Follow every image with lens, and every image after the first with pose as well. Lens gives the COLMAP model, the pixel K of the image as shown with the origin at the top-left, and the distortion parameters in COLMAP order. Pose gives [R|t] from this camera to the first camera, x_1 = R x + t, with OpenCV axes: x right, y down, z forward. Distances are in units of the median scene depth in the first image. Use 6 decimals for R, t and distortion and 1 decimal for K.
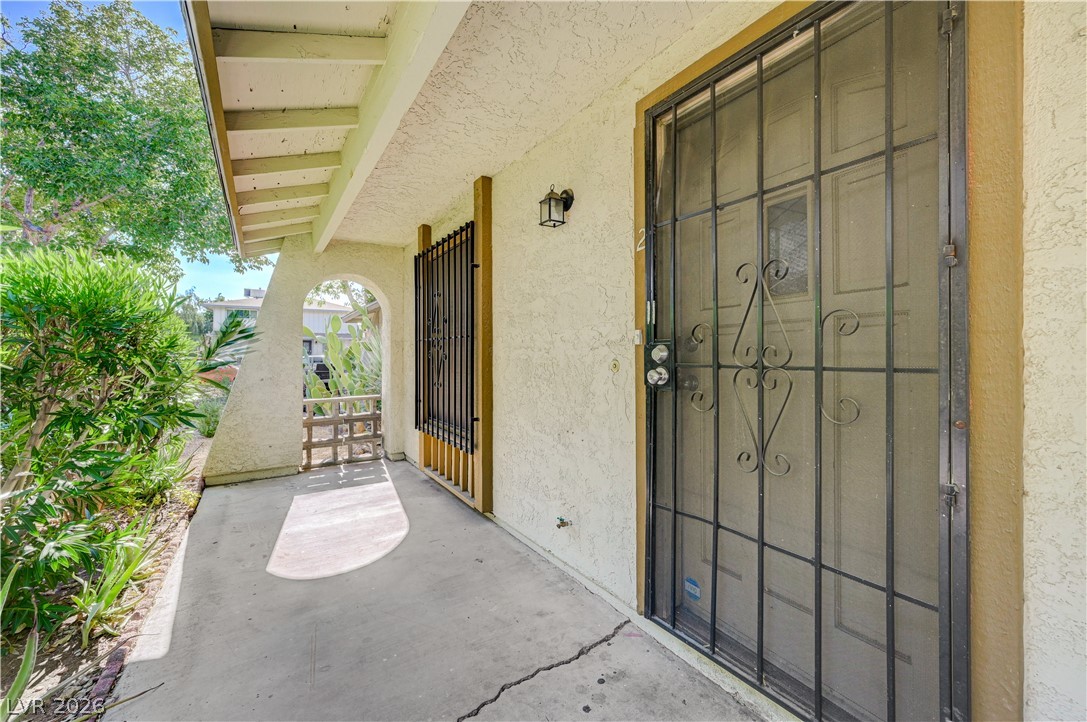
lens RADIAL K [[431.5, 0, 539.0], [0, 431.5, 355.7], [0, 0, 1]] dist [0.000424, -0.000205]
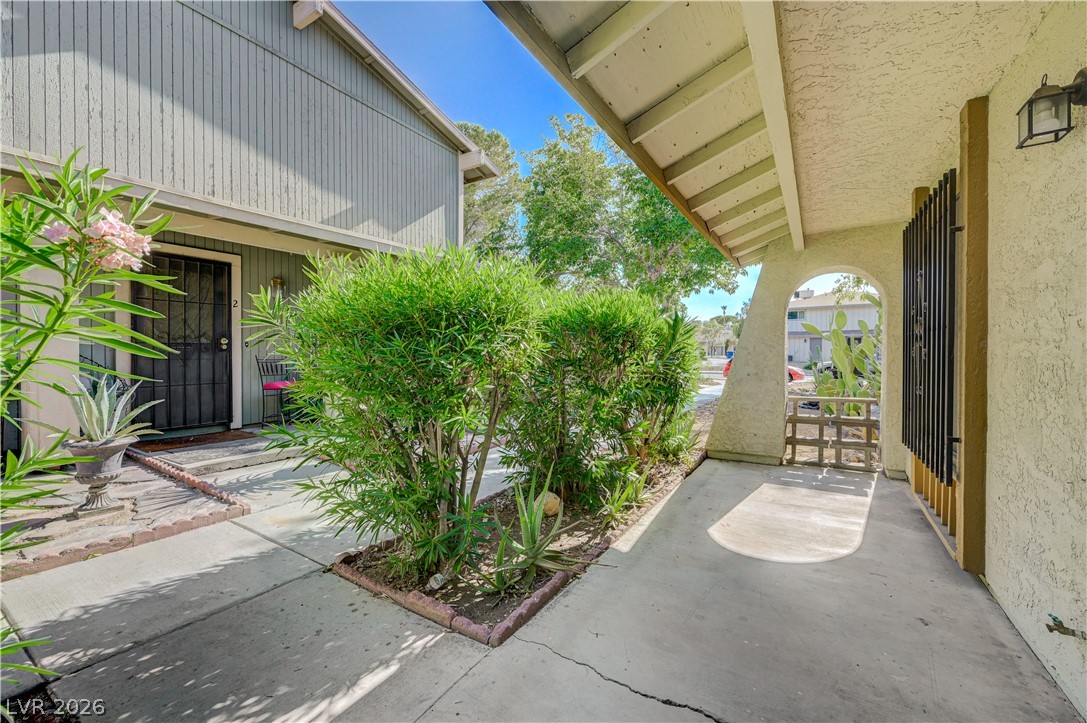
lens RADIAL K [[431.5, 0, 558.6], [0, 431.5, 361.0], [0, 0, 1]] dist [0.000424, -0.000205]
pose [[0.444041, 0.015360, -0.895875, 0.208521], [-0.001646, 0.999865, 0.016327, 0.003199], [0.896005, -0.005775, 0.444006, 0.073673]]
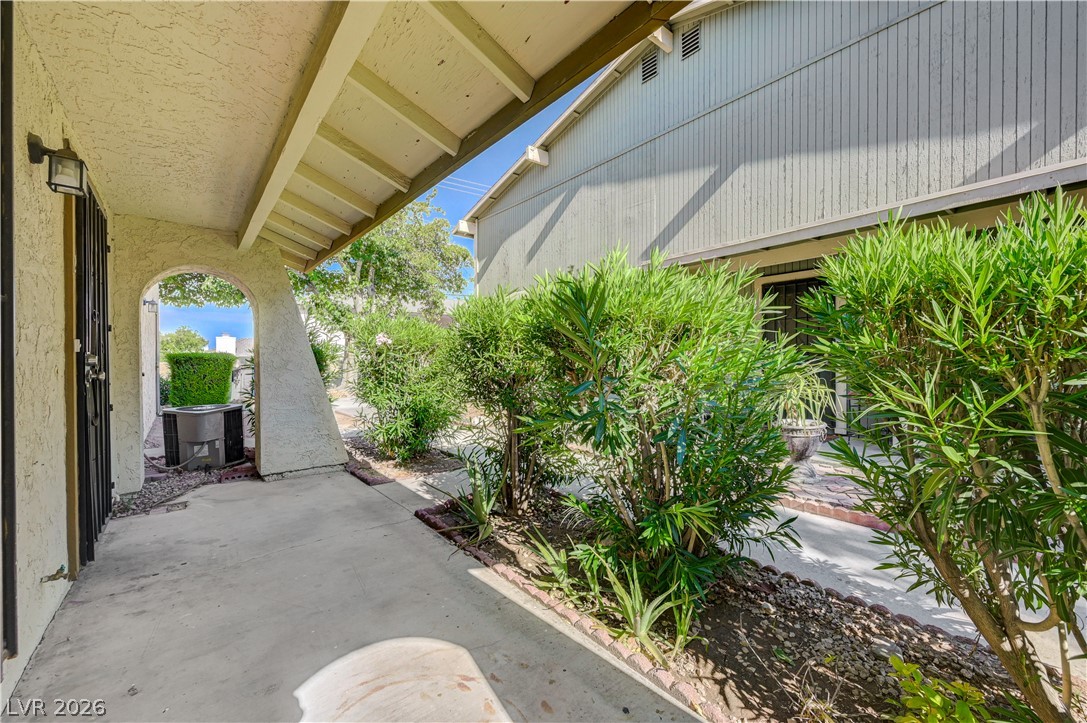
lens RADIAL K [[431.5, 0, 541.0], [0, 431.5, 362.2], [0, 0, 1]] dist [0.000424, -0.000205]
pose [[-0.992872, 0.001487, -0.119177, -0.540849], [0.000994, 0.999991, 0.004191, -0.000019], [0.119183, 0.004043, -0.992864, 1.407508]]
